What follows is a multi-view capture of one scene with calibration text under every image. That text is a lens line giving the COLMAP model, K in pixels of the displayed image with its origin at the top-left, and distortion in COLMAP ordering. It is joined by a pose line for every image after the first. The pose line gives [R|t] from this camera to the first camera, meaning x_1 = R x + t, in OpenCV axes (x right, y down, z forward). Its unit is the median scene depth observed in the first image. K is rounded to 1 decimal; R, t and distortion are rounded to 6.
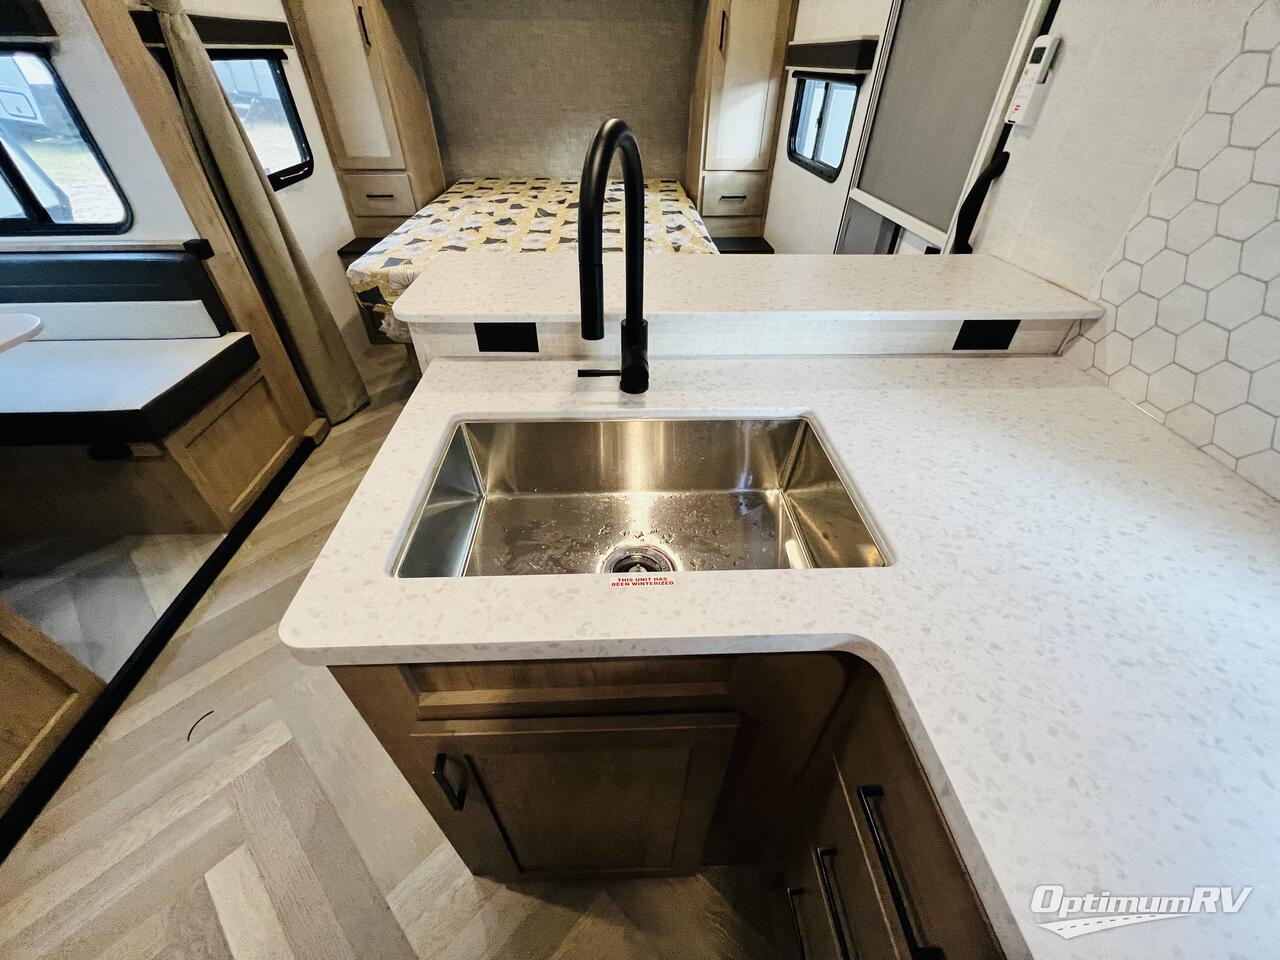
lens RADIAL K [[513.6, 0, 636.4], [0, 513.6, 477.1], [0, 0, 1]] dist [-0.003080, 0.000453]
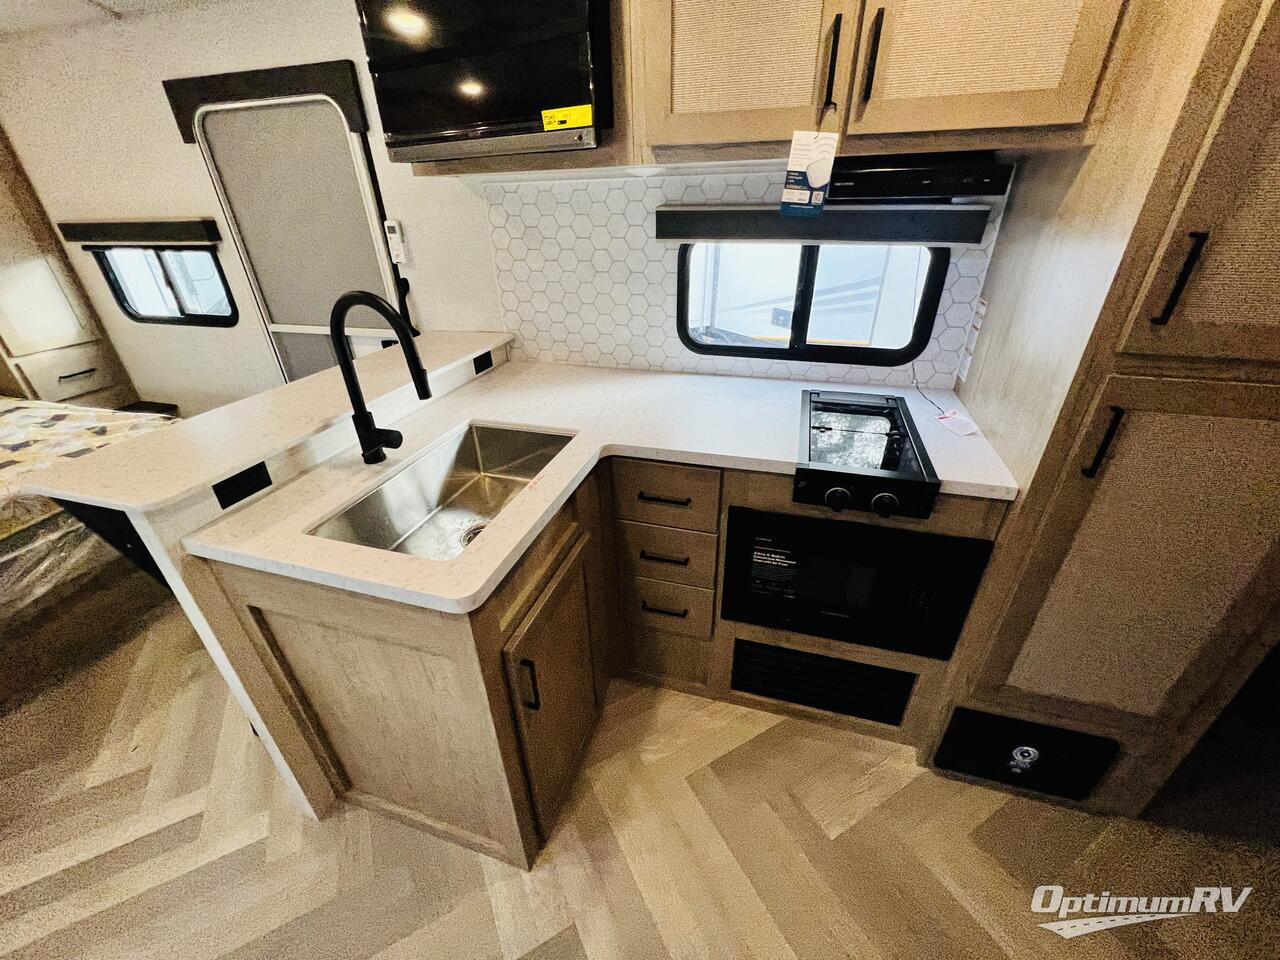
lens RADIAL K [[513.6, 0, 635.4], [0, 513.6, 476.1], [0, 0, 1]] dist [-0.003080, 0.000453]
pose [[0.328850, -0.465788, 0.821523, -0.881002], [0.616168, 0.765062, 0.187128, 0.029194], [-0.715678, 0.444659, 0.538594, -0.212945]]
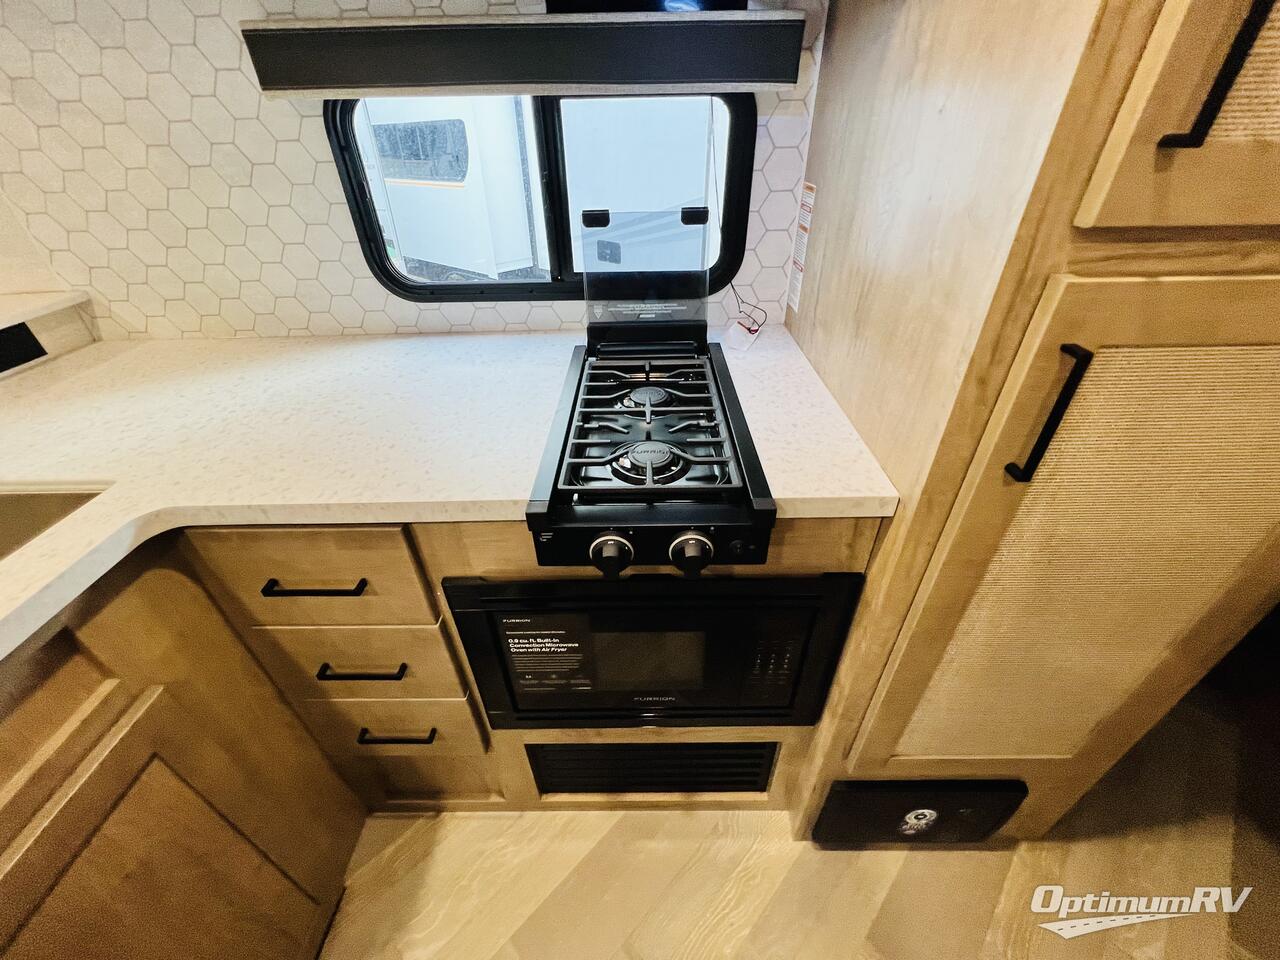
lens RADIAL K [[513.6, 0, 636.7], [0, 513.6, 475.8], [0, 0, 1]] dist [-0.003080, 0.000453]
pose [[0.049878, -0.574411, 0.817046, -0.227676], [0.649890, 0.639850, 0.410163, 0.279127], [-0.758389, 0.510533, 0.405218, -0.222069]]
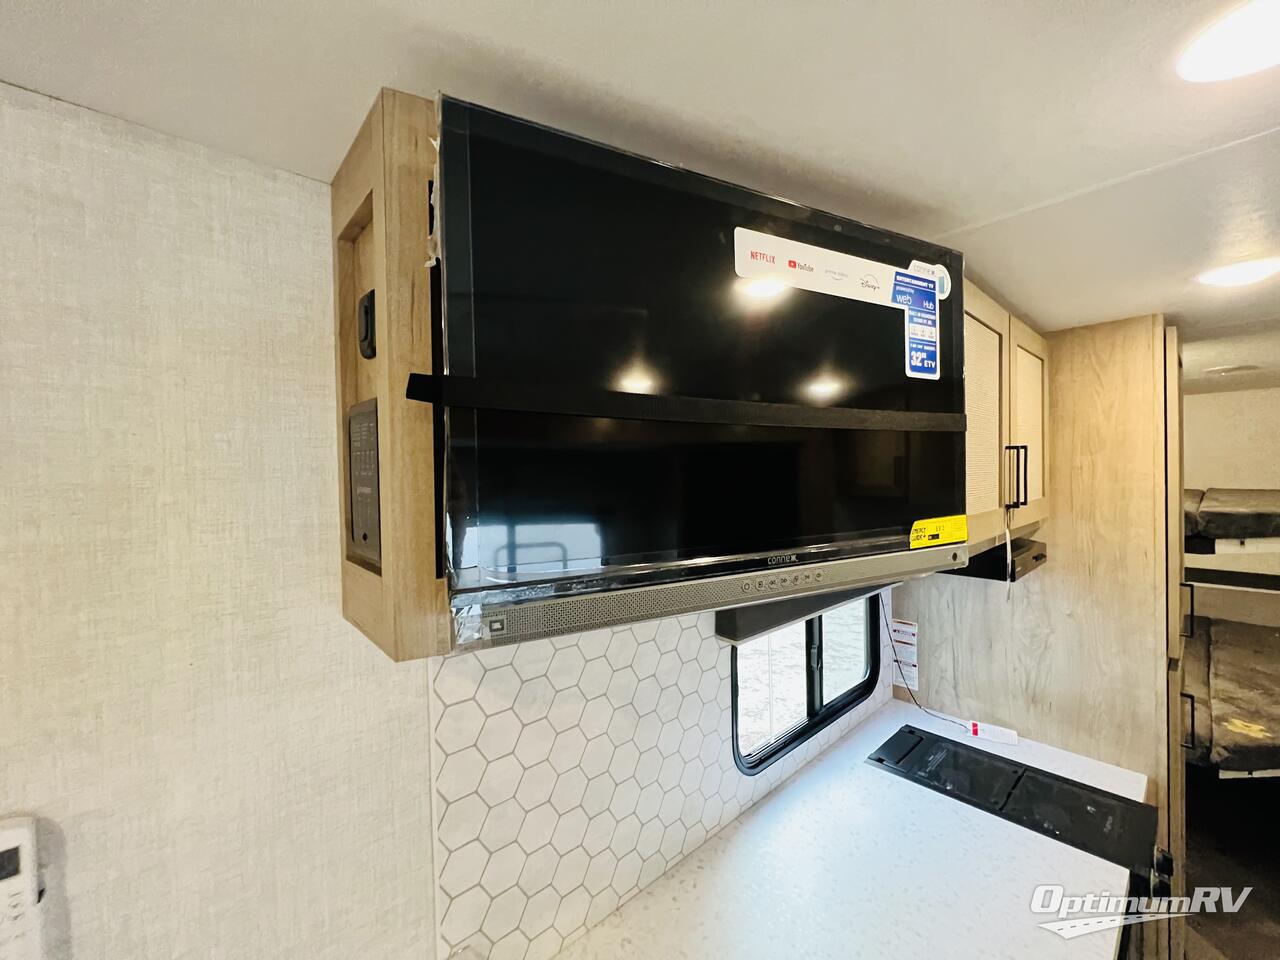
lens RADIAL K [[513.6, 0, 638.7], [0, 513.6, 476.0], [0, 0, 1]] dist [-0.003080, 0.000453]
pose [[-0.638990, 0.000566, 0.769215, 0.114303], [0.499314, 0.760990, 0.414222, -1.053412], [-0.585131, 0.648763, -0.486548, 0.725491]]
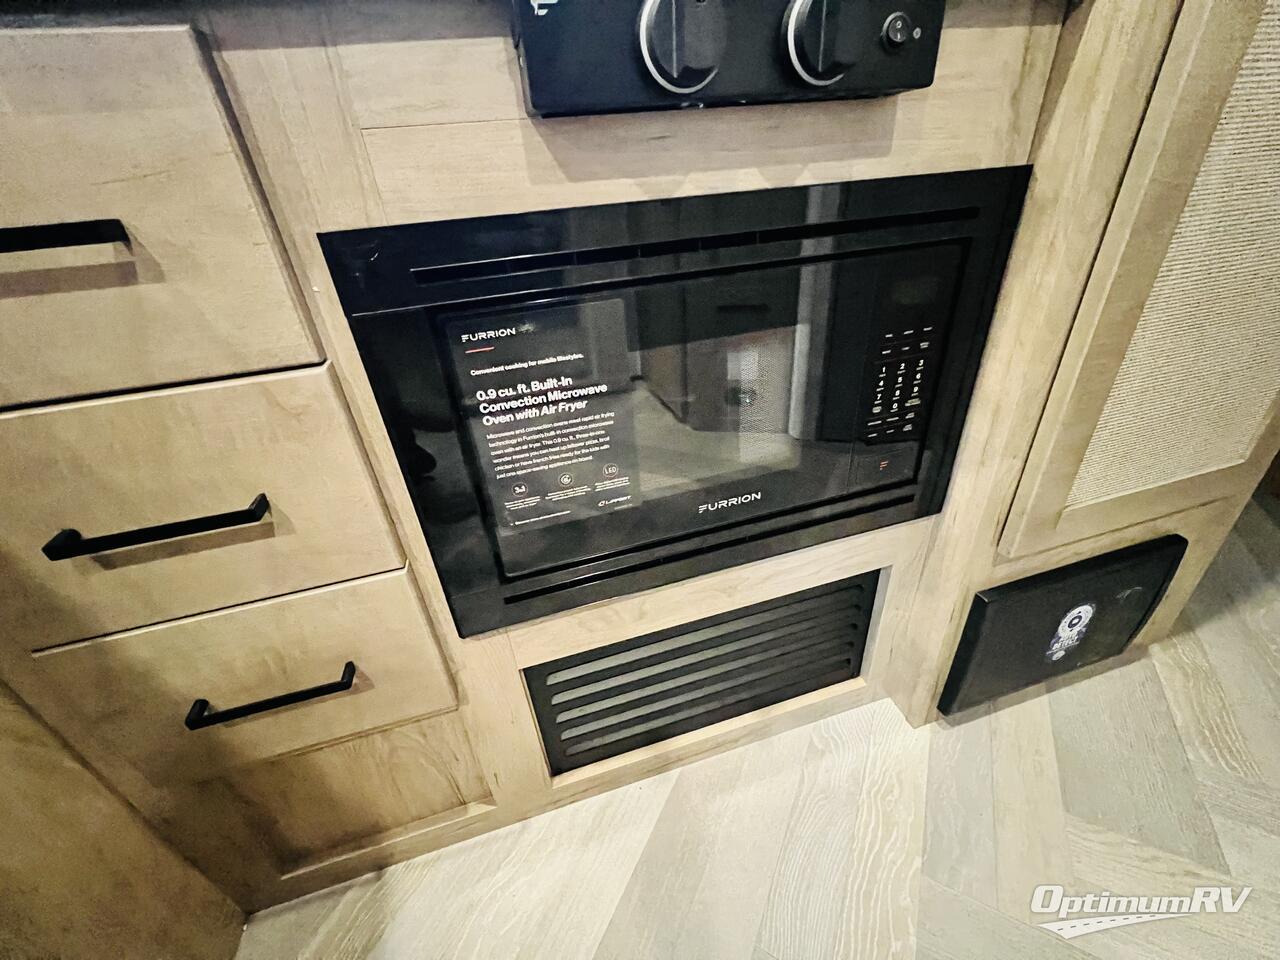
lens RADIAL K [[513.6, 0, 640.3], [0, 513.6, 475.3], [0, 0, 1]] dist [-0.003080, 0.000453]
pose [[-0.235994, -0.473692, 0.848483, -0.146565], [0.670125, 0.552991, 0.495110, 0.568922], [-0.703733, 0.685432, 0.186930, 0.272580]]
